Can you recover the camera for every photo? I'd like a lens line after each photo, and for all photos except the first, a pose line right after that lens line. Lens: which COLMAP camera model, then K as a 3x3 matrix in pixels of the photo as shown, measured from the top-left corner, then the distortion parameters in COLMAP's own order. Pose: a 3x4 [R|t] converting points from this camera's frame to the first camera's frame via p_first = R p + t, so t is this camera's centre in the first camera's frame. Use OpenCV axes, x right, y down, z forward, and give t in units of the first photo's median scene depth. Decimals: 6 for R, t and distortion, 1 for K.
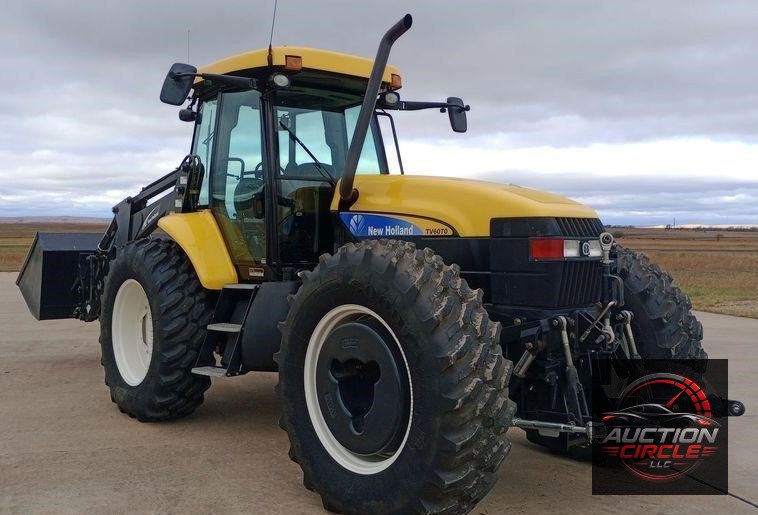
lens RADIAL K [[756.7, 0, 339.7], [0, 756.7, 250.9], [0, 0, 1]] dist [0.137334, -0.259670]
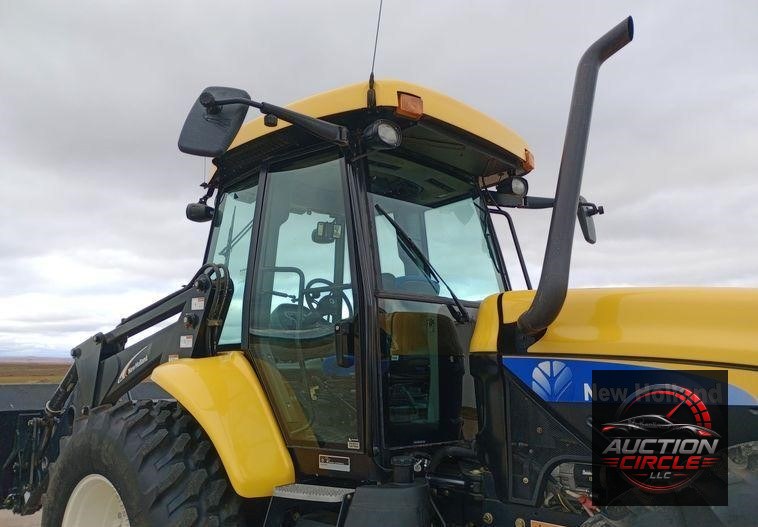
lens RADIAL K [[620.2, 0, 379.8], [0, 620.2, 287.9], [0, 0, 1]] dist [0.091023, -0.138512]
pose [[0.987008, 0.013412, 0.160110, -0.141201], [0.011044, 0.988490, -0.150883, -0.028015], [-0.160290, 0.150691, 0.975499, 0.484037]]
